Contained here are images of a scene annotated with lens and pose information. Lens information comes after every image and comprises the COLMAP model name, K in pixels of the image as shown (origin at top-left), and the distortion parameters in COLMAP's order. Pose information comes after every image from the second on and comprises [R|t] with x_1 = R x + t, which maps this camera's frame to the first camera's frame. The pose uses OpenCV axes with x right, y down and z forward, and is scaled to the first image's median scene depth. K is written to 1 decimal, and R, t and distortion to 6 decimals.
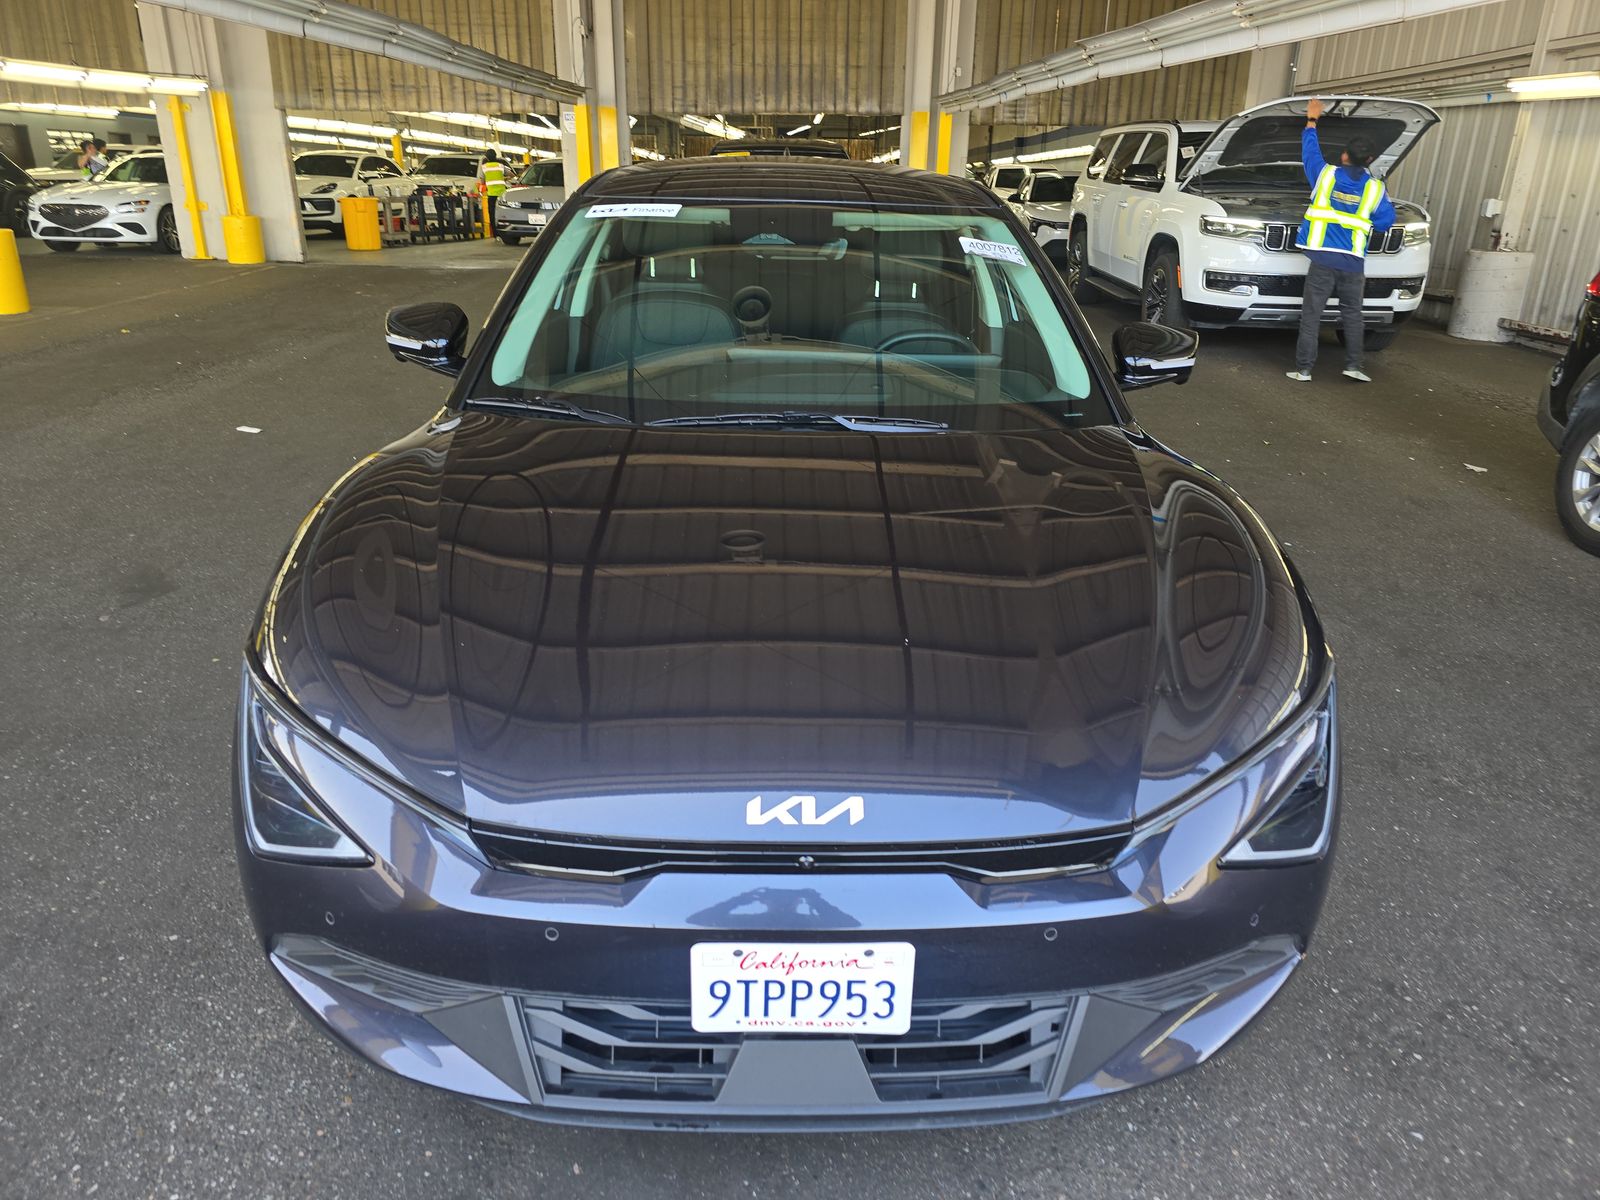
lens RADIAL K [[1109.8, 0, 805.6], [0, 1109.8, 605.8], [0, 0, 1]] dist [0.062327, -0.049893]
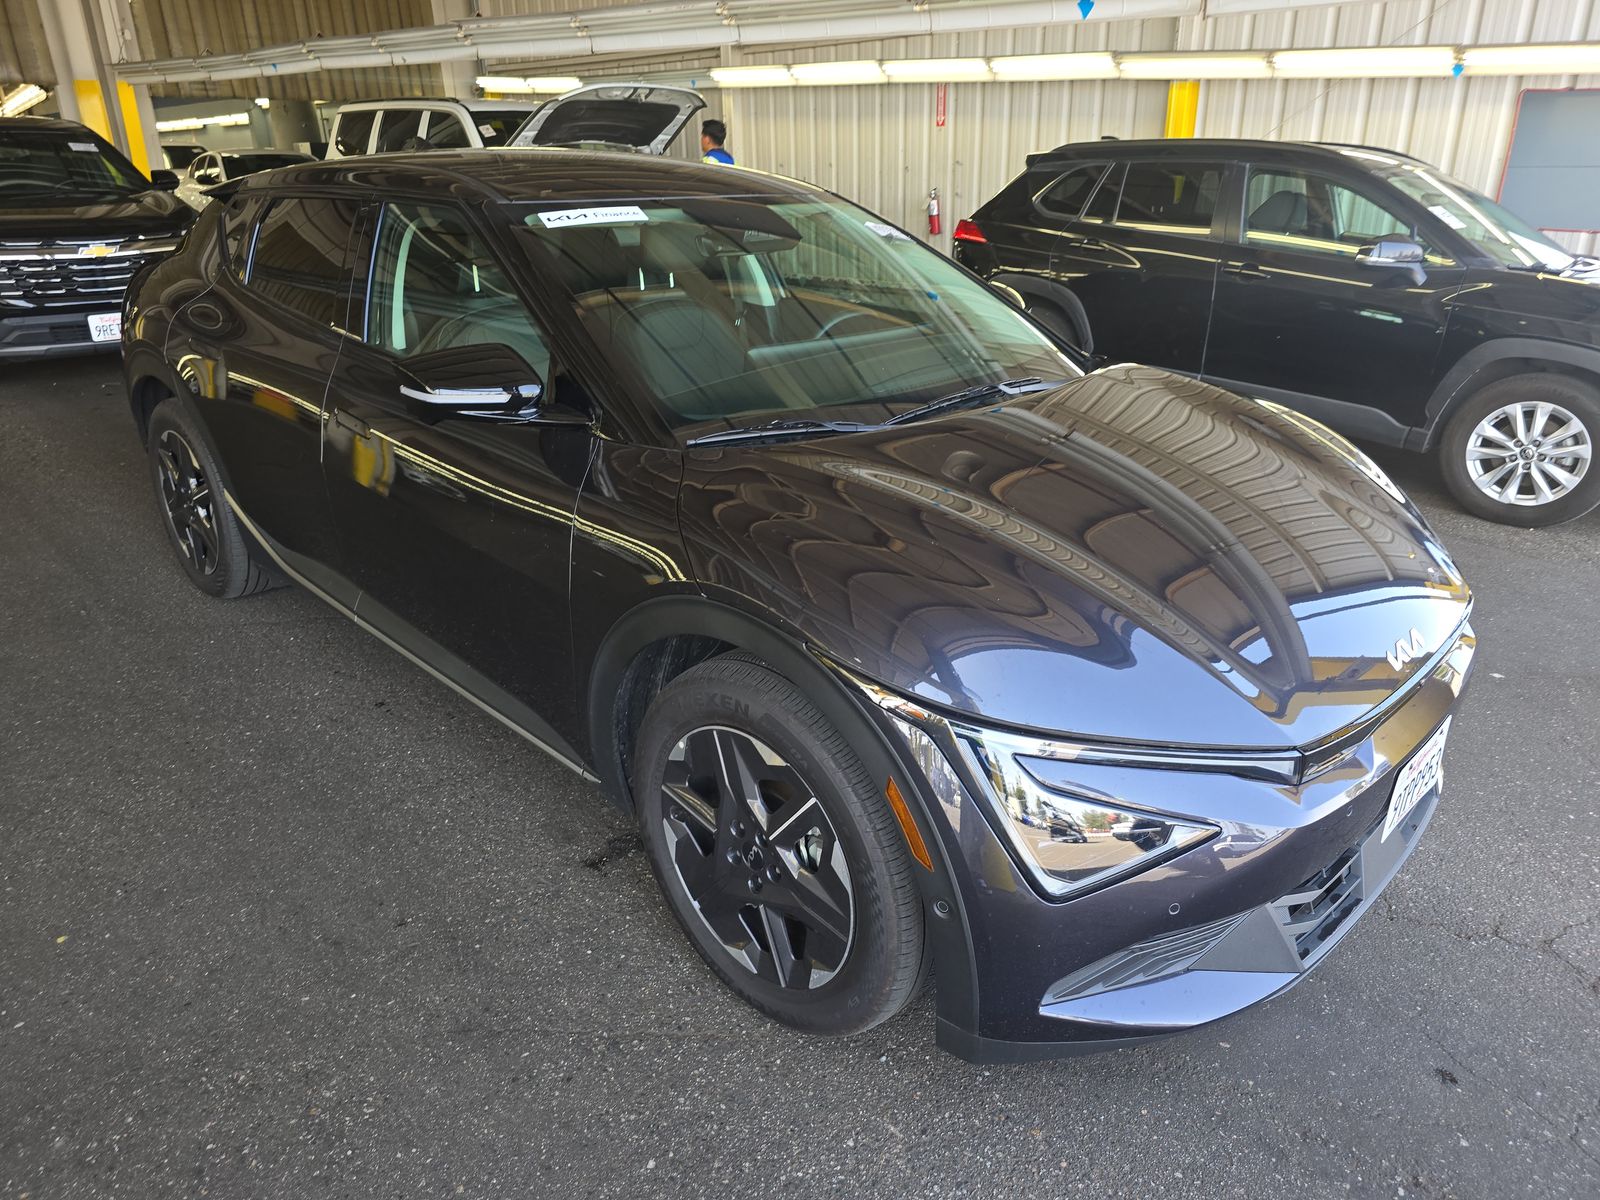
lens RADIAL K [[1109.8, 0, 805.6], [0, 1109.8, 605.8], [0, 0, 1]] dist [0.062327, -0.049893]
pose [[0.701941, -0.288890, 0.651015, -0.265236], [0.274382, 0.953180, 0.127131, -0.045641], [-0.657261, 0.089389, 0.748343, 0.089992]]
